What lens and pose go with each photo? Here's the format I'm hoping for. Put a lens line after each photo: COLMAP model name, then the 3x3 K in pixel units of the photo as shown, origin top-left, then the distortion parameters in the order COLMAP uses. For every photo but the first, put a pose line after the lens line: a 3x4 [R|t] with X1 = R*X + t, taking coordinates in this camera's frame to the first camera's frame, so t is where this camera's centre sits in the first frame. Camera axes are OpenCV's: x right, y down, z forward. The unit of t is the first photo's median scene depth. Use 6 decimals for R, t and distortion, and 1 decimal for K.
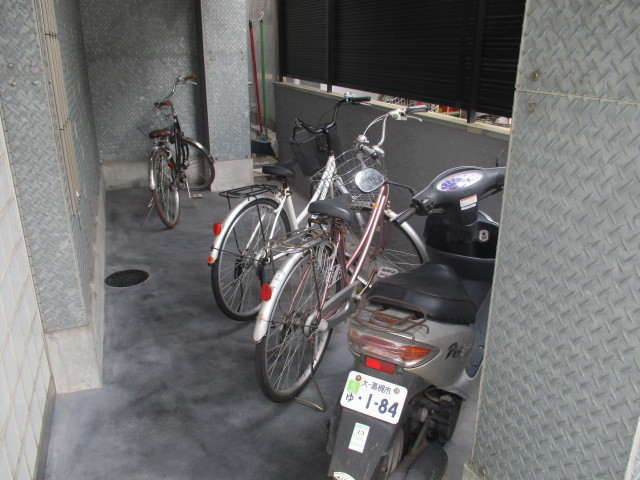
lens RADIAL K [[525.1, 0, 319.7], [0, 525.1, 216.6], [0, 0, 1]] dist [-0.005158, -0.001608]
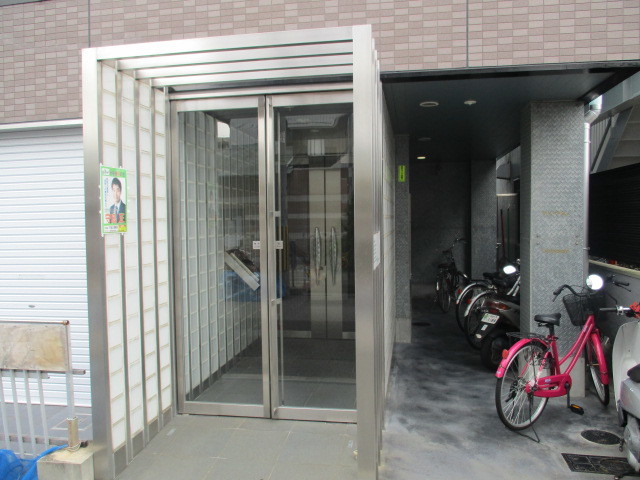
lens RADIAL K [[525.1, 0, 319.7], [0, 525.1, 216.6], [0, 0, 1]] dist [-0.005158, -0.001608]
pose [[0.855516, -0.008086, -0.517713, 0.293558], [-0.158265, 0.947940, -0.276336, 0.262588], [0.492996, 0.318346, 0.809698, -0.813026]]
